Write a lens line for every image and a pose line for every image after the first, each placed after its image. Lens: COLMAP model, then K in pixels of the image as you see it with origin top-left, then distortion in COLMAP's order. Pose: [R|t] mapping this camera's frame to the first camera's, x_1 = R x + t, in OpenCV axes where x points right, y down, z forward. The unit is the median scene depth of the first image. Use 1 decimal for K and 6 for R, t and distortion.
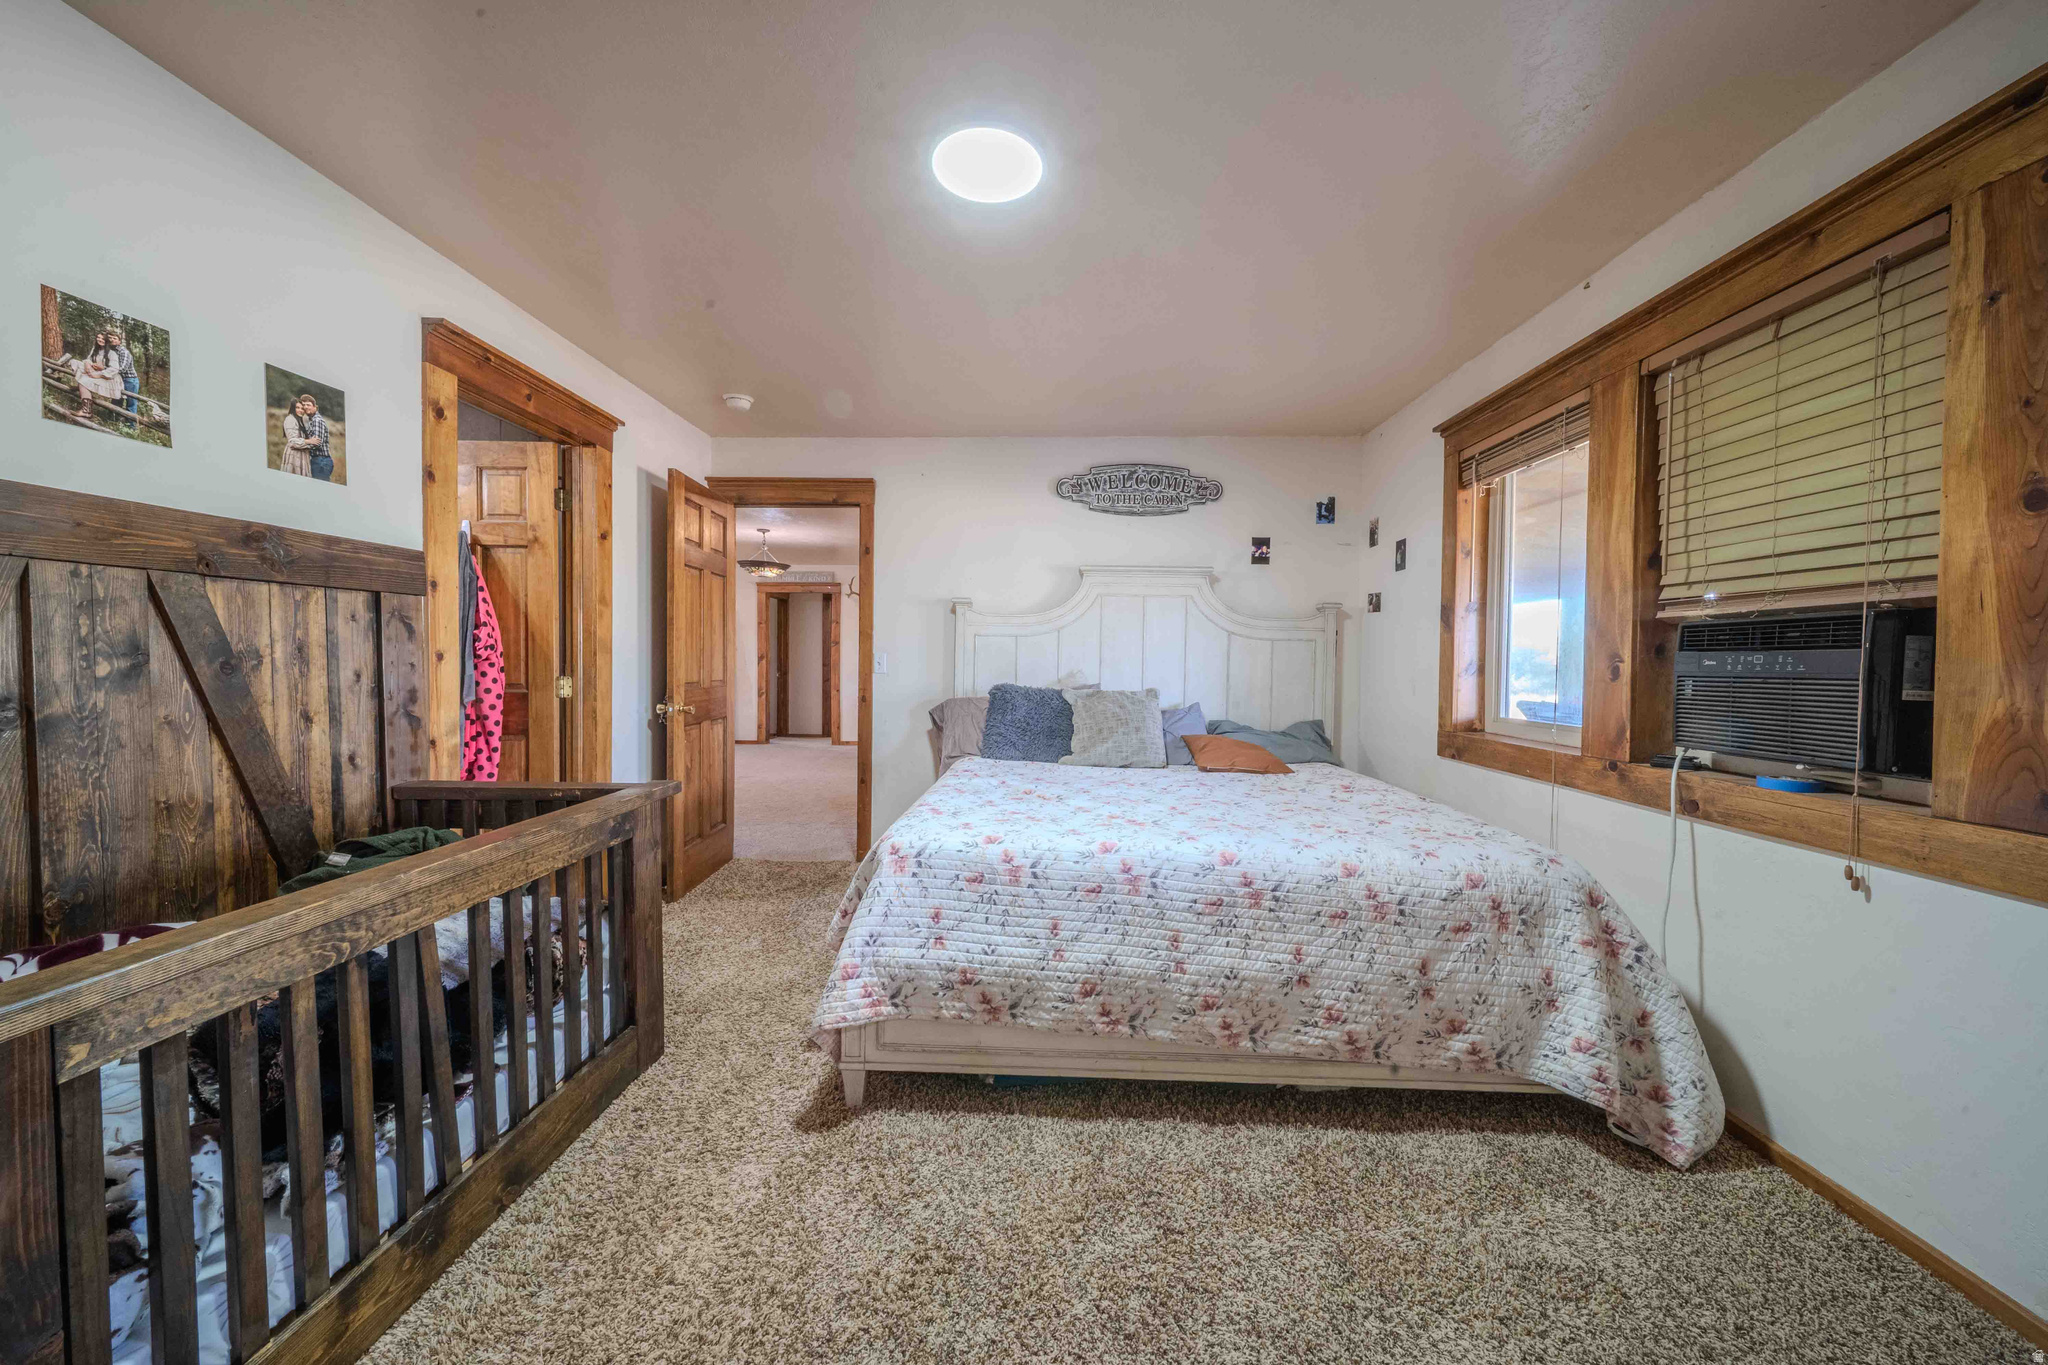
lens RADIAL K [[722.0, 0, 1014.4], [0, 722.0, 680.9], [0, 0, 1]] dist [0.000200, -0.000046]
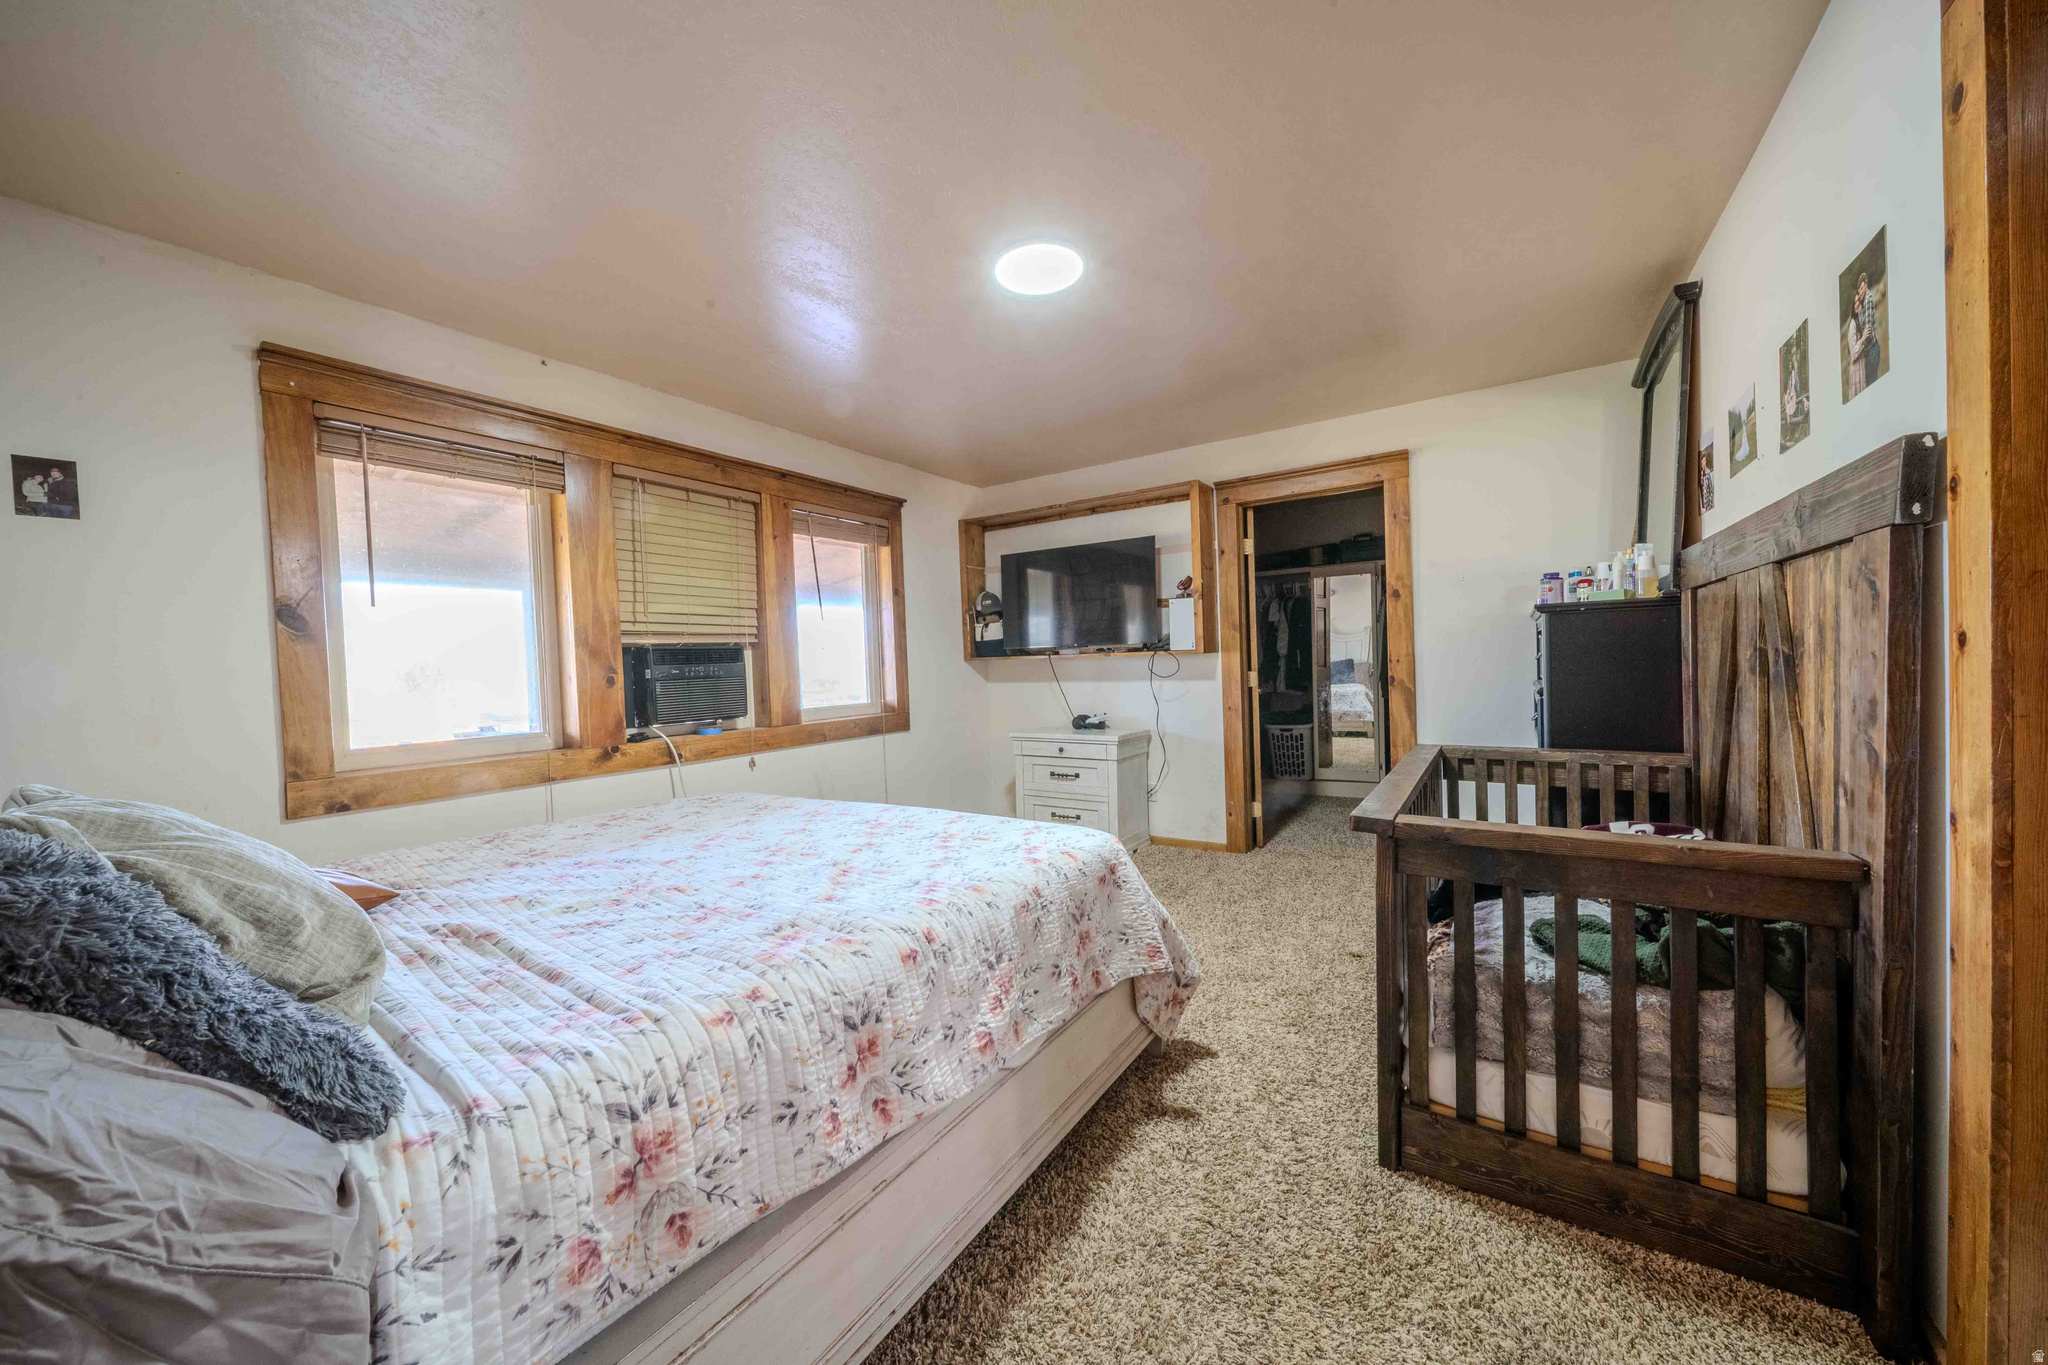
lens RADIAL K [[722.0, 0, 1009.6], [0, 722.0, 680.8], [0, 0, 1]] dist [0.000200, -0.000046]
pose [[-0.850332, 0.006795, 0.526202, -0.646769], [0.044298, 0.997292, 0.058708, -0.073083], [-0.524378, 0.073231, -0.848330, 2.159045]]
